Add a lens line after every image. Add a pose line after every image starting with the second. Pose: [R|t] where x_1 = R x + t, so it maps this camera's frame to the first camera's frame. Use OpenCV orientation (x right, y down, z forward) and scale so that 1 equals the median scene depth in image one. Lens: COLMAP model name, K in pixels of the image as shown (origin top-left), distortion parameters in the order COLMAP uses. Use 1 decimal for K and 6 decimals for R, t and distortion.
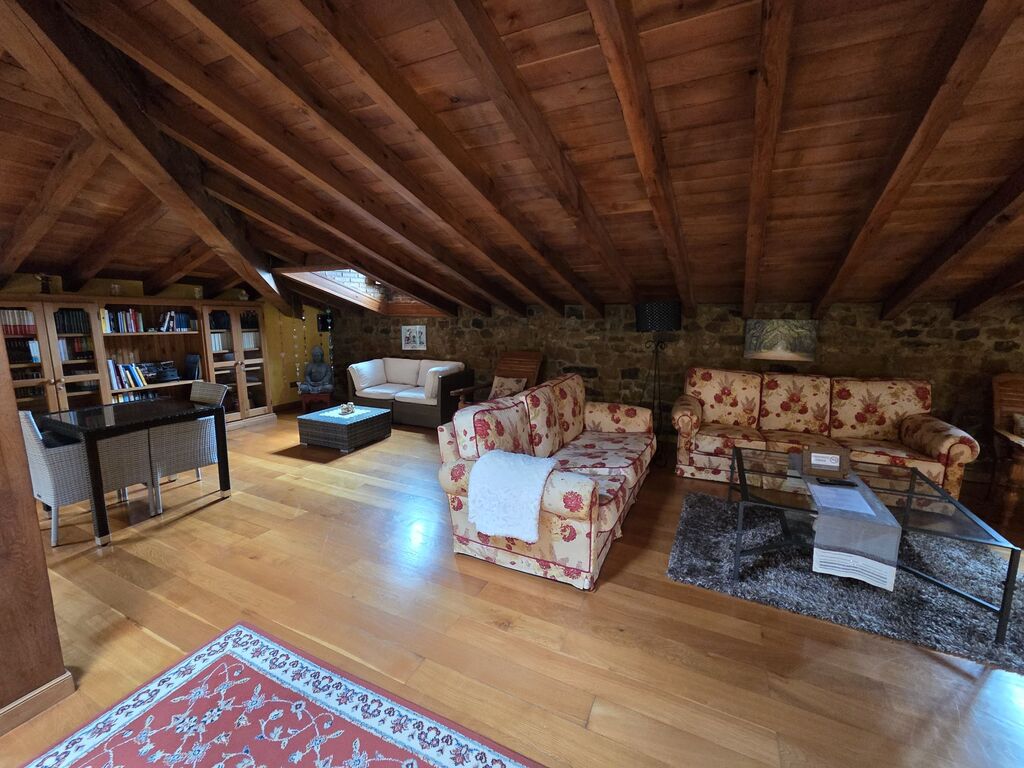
lens RADIAL K [[418.9, 0, 511.3], [0, 418.9, 379.5], [0, 0, 1]] dist [0.002868, -0.000285]
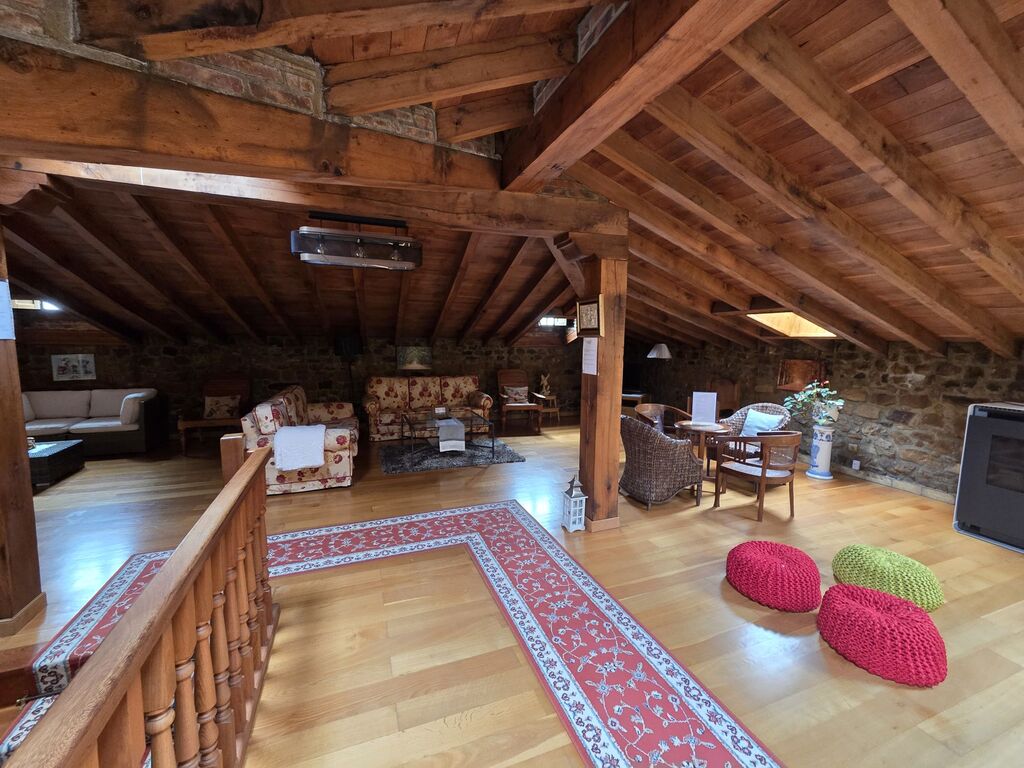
lens RADIAL K [[418.9, 0, 511.3], [0, 418.9, 379.5], [0, 0, 1]] dist [0.002868, -0.000285]
pose [[0.685271, -0.066449, 0.725250, -0.411185], [0.102378, 0.994730, -0.005595, 0.052731], [-0.721056, 0.078084, 0.688463, -0.562873]]
